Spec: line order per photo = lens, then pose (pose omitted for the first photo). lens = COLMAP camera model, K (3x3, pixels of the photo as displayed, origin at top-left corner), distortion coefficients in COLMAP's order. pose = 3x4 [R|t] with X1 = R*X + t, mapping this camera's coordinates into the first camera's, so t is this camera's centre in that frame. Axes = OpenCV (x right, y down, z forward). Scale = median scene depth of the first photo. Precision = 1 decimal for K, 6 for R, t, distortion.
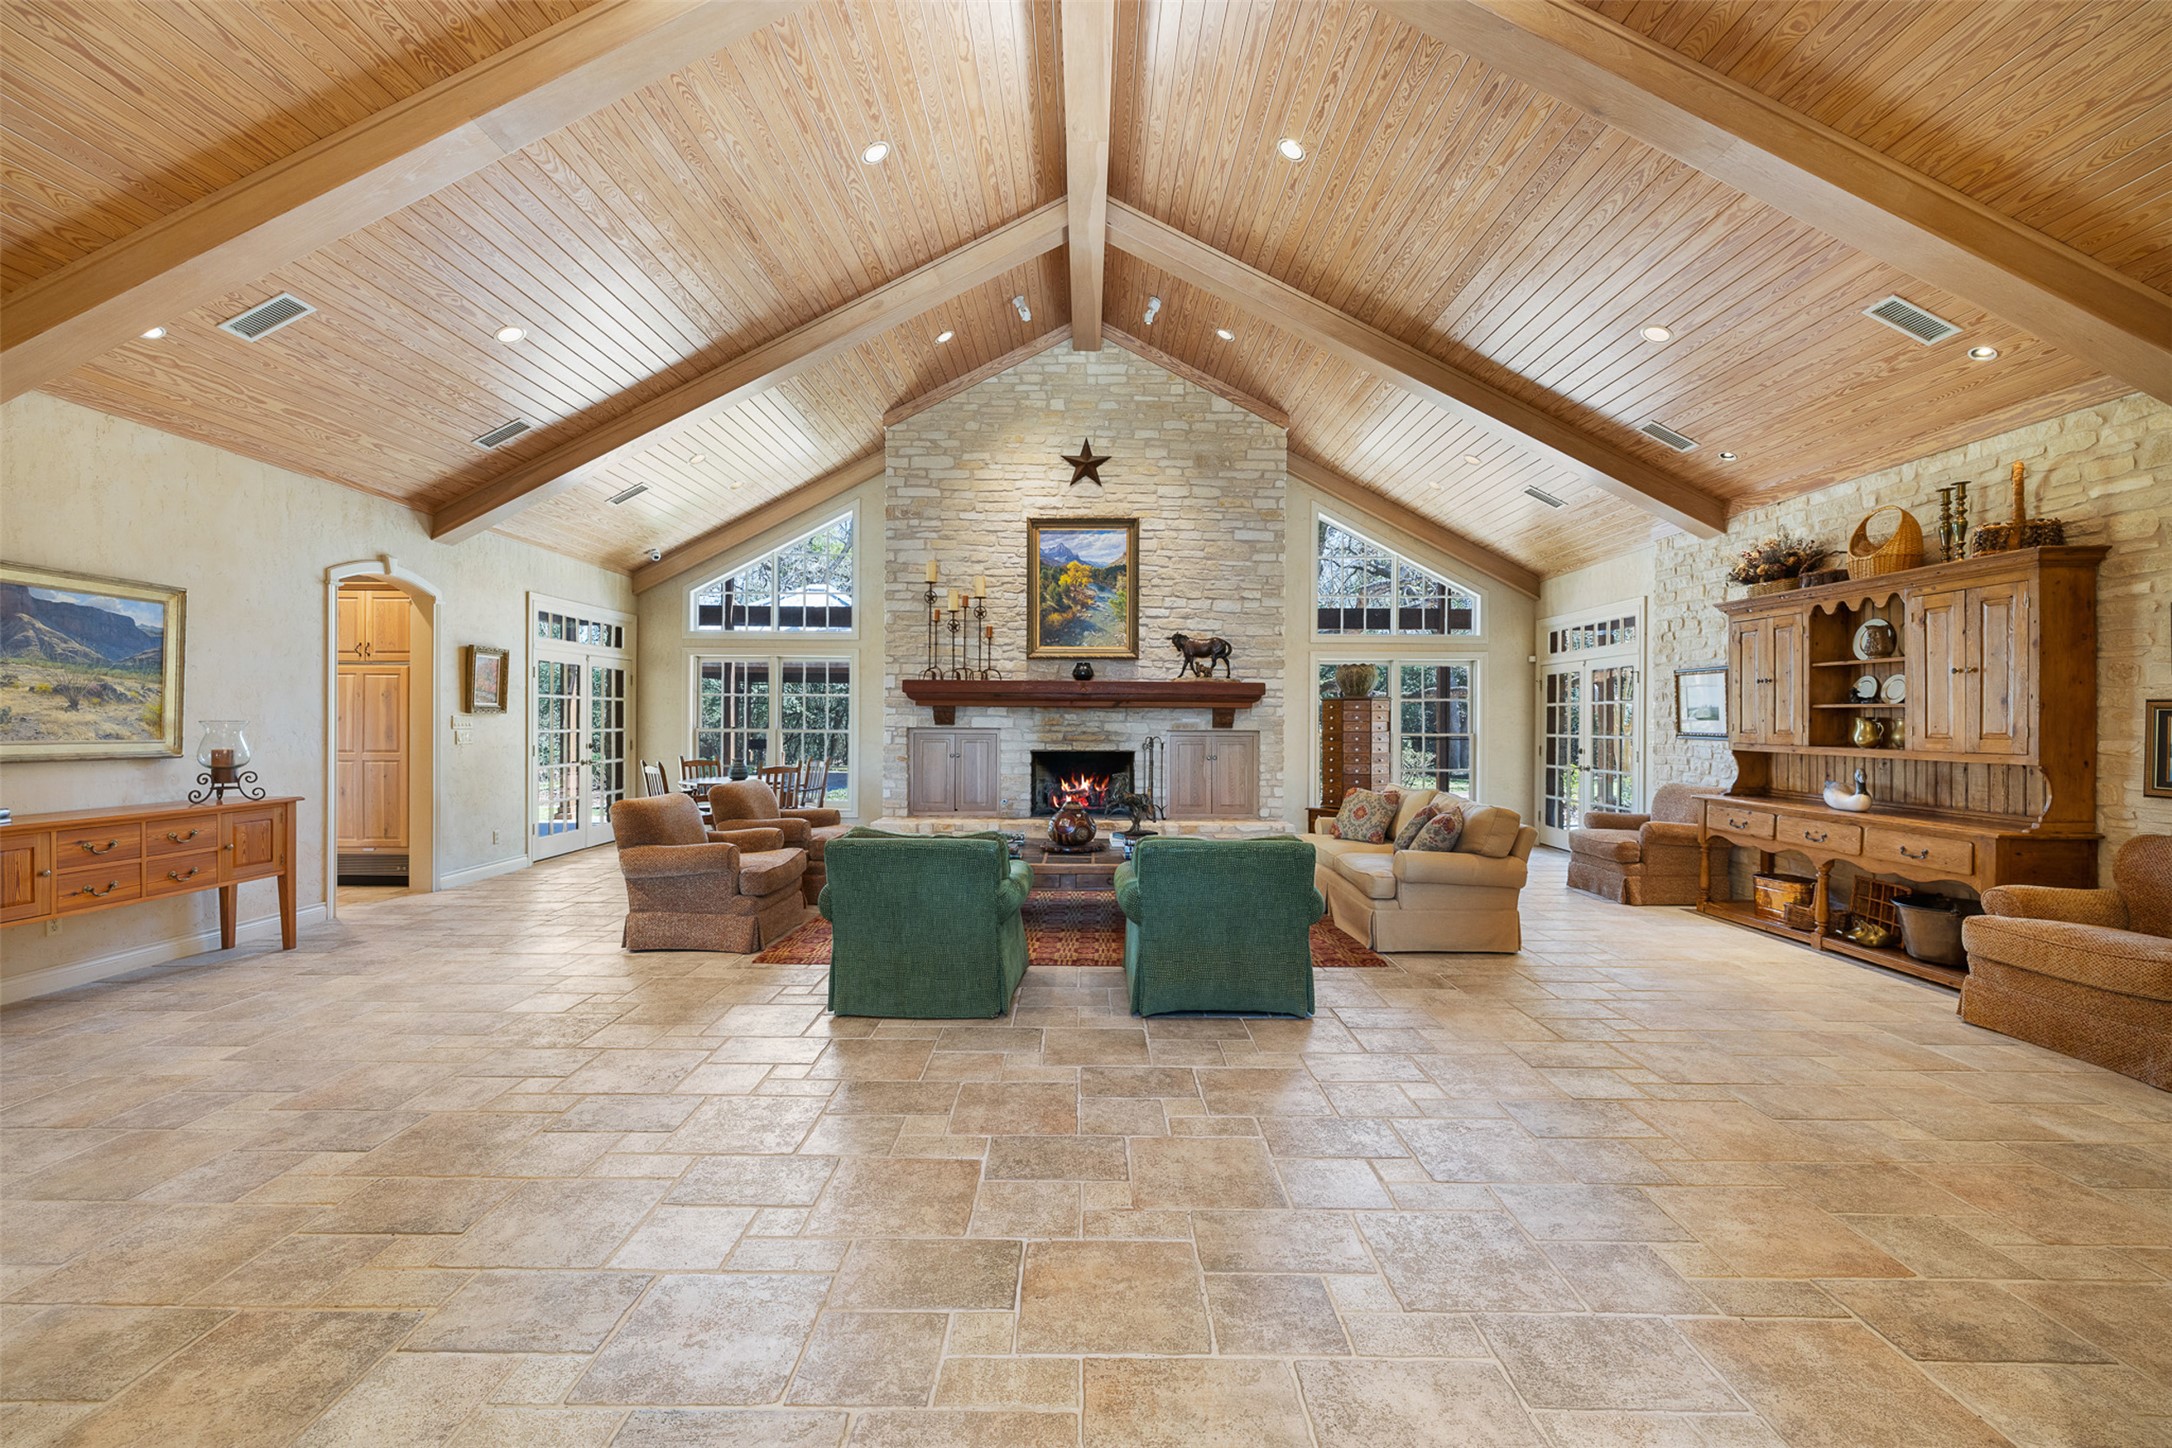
lens RADIAL K [[936.4, 0, 1085.0], [0, 936.4, 721.8], [0, 0, 1]] dist [0.001302, -0.000282]
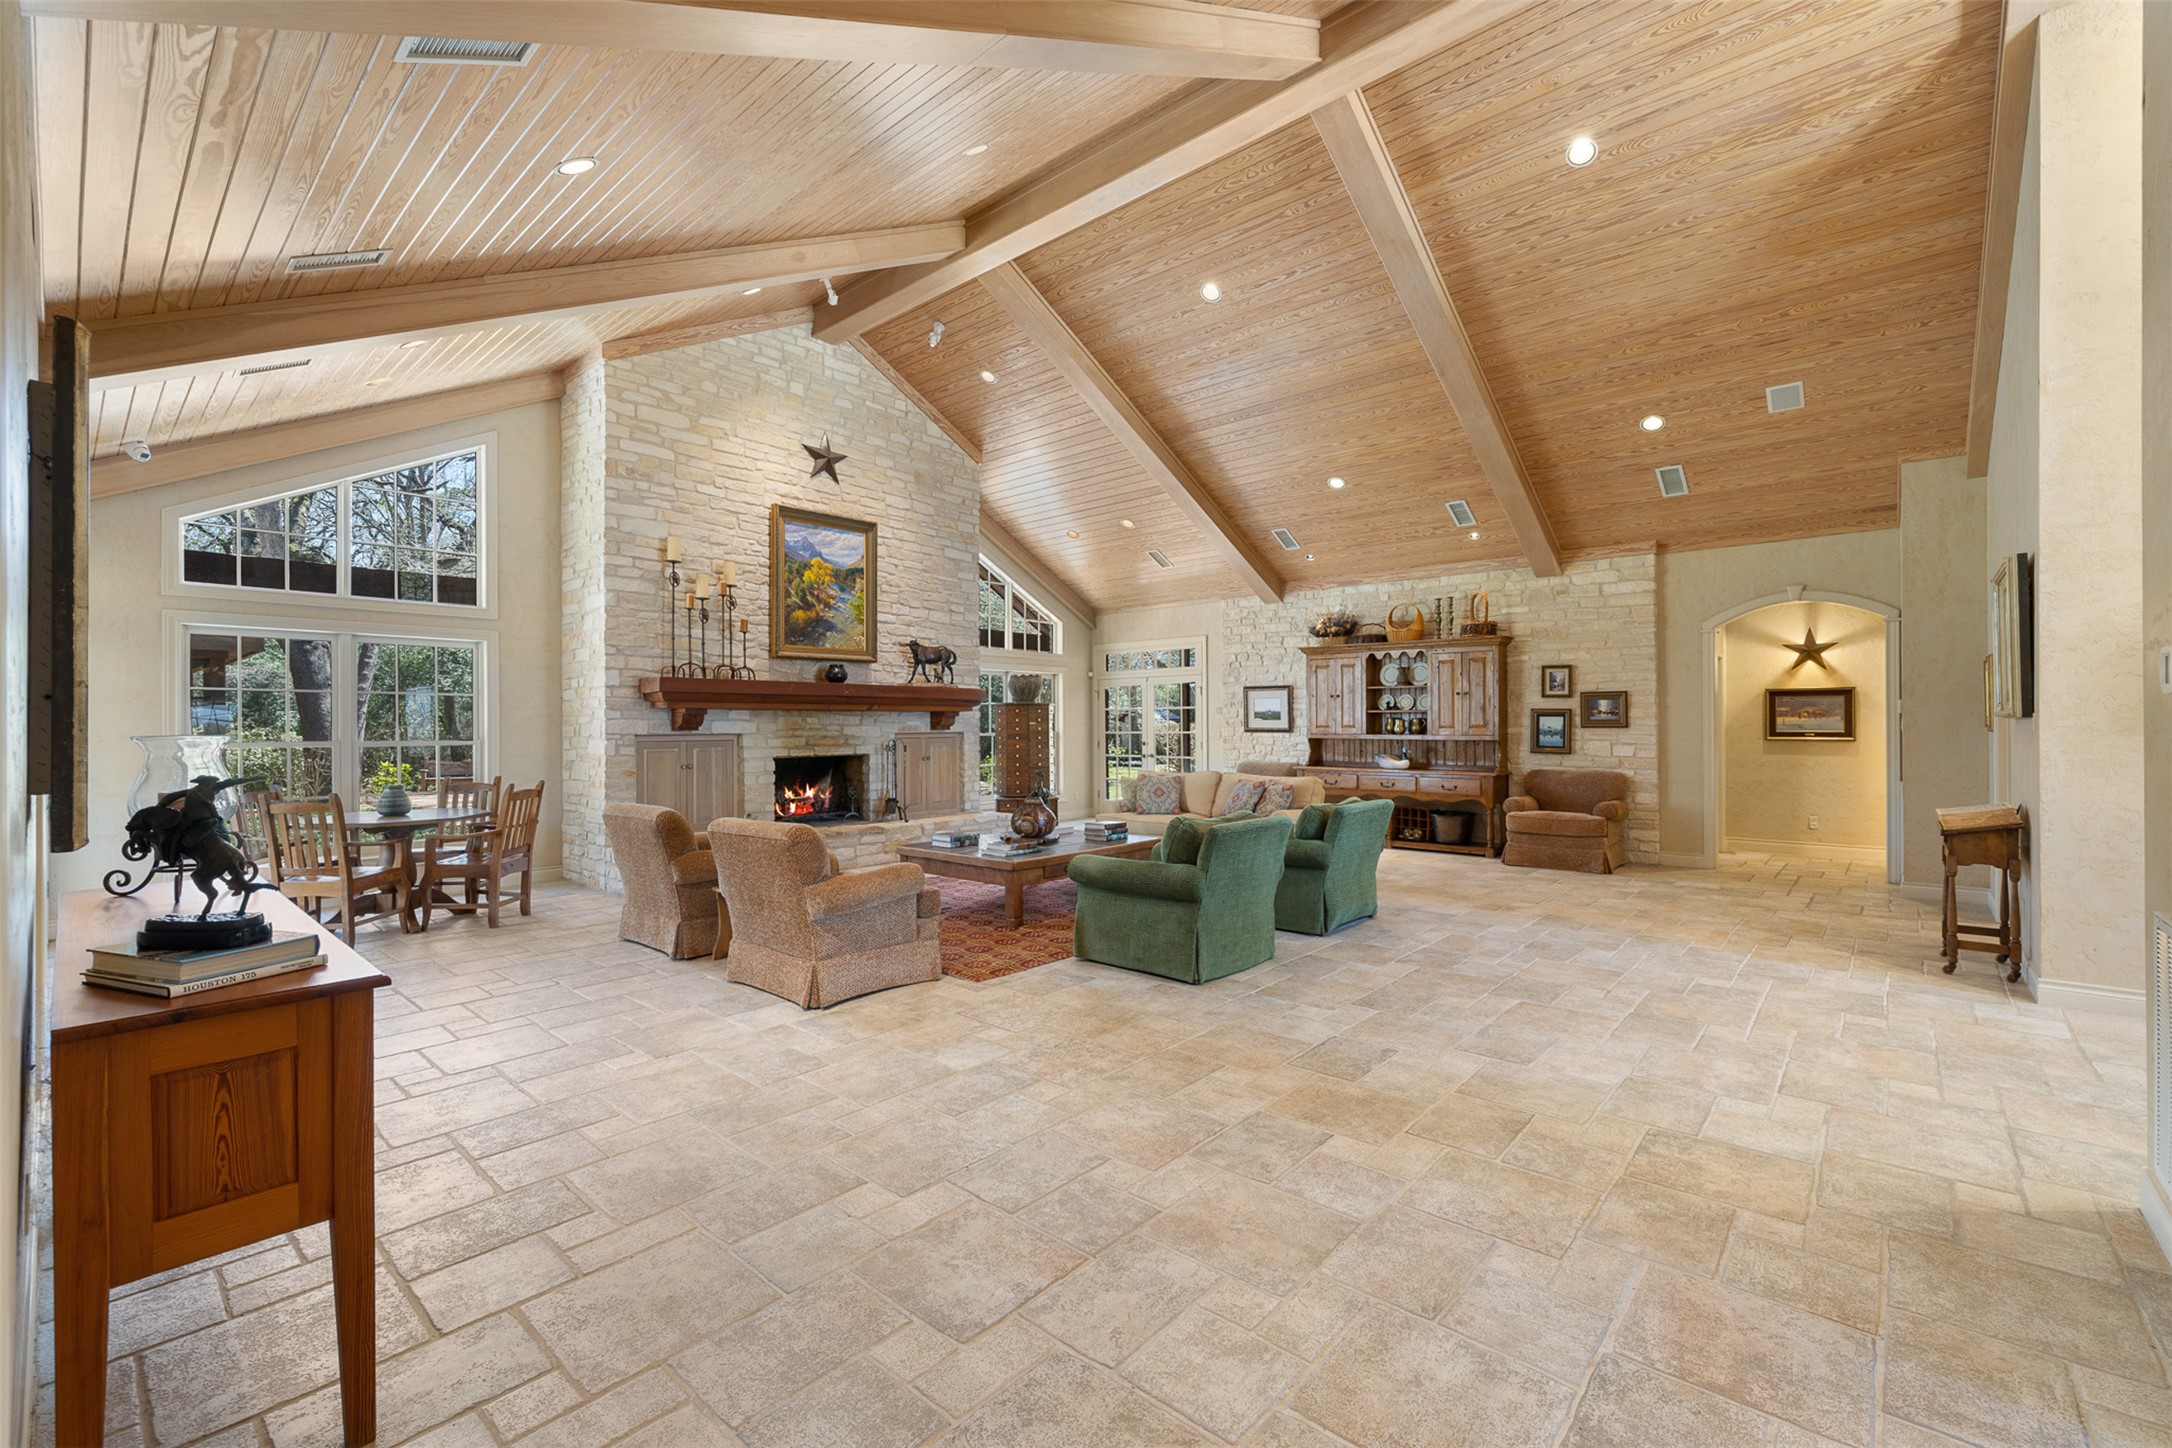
lens RADIAL K [[936.4, 0, 1089.3], [0, 936.4, 722.2], [0, 0, 1]] dist [0.001302, -0.000282]
pose [[0.644835, -0.007448, 0.764285, -0.564554], [0.009486, 0.999953, 0.001741, -0.002548], [-0.764263, 0.006127, 0.644876, 0.171828]]
